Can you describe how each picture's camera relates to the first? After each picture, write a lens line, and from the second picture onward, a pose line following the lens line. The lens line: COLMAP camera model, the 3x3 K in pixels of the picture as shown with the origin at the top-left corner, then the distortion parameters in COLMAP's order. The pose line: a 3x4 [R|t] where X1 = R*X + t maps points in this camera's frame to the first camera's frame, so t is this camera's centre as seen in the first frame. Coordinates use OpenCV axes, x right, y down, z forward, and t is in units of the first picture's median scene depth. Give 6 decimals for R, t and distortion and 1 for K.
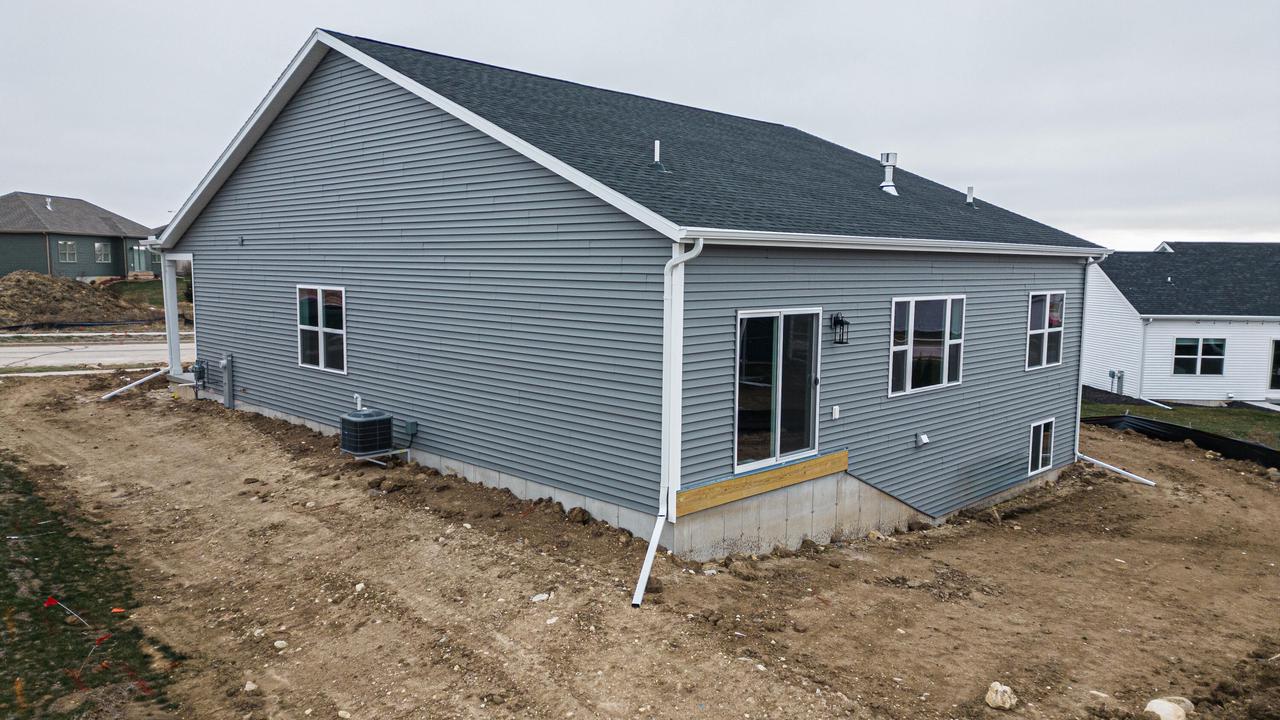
lens RADIAL K [[883.7, 0, 640.0], [0, 883.7, 360.0], [0, 0, 1]] dist [0.055715, -0.002863]
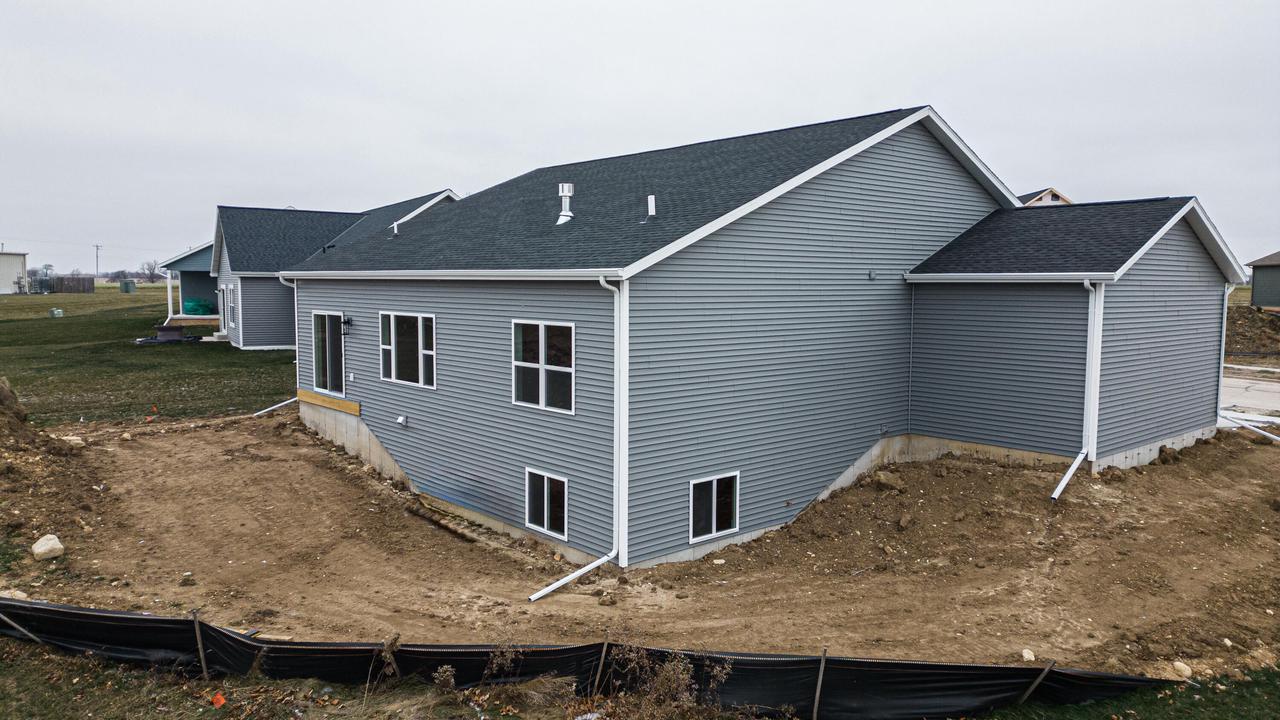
lens RADIAL K [[883.7, 0, 640.0], [0, 883.7, 360.0], [0, 0, 1]] dist [0.055715, -0.002863]
pose [[-0.070034, 0.069013, -0.995155, 1.633360], [-0.116986, 0.990152, 0.076898, -0.145692], [0.990661, 0.121804, -0.061270, 1.450932]]
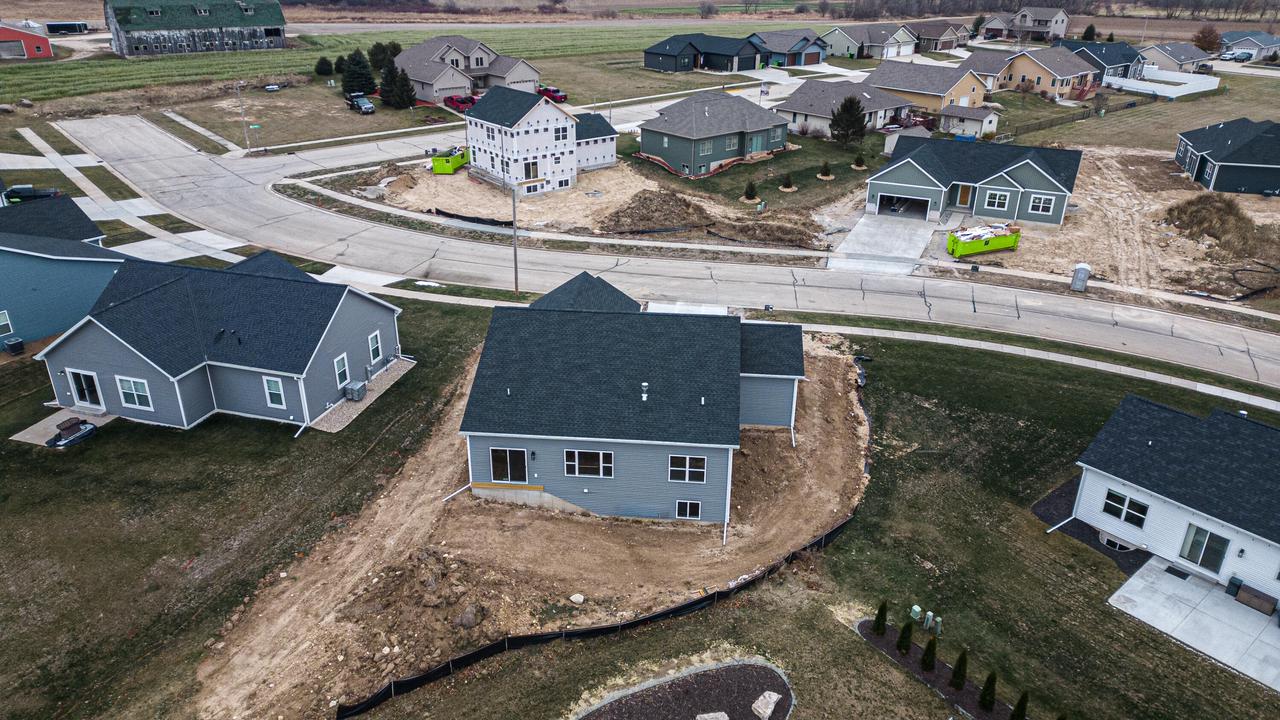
lens RADIAL K [[883.7, 0, 640.0], [0, 883.7, 360.0], [0, 0, 1]] dist [0.055715, -0.002863]
pose [[0.642318, 0.318916, -0.696936, 2.493918], [-0.089366, 0.934279, 0.345161, -1.448902], [0.761210, -0.159421, 0.628605, -0.738318]]
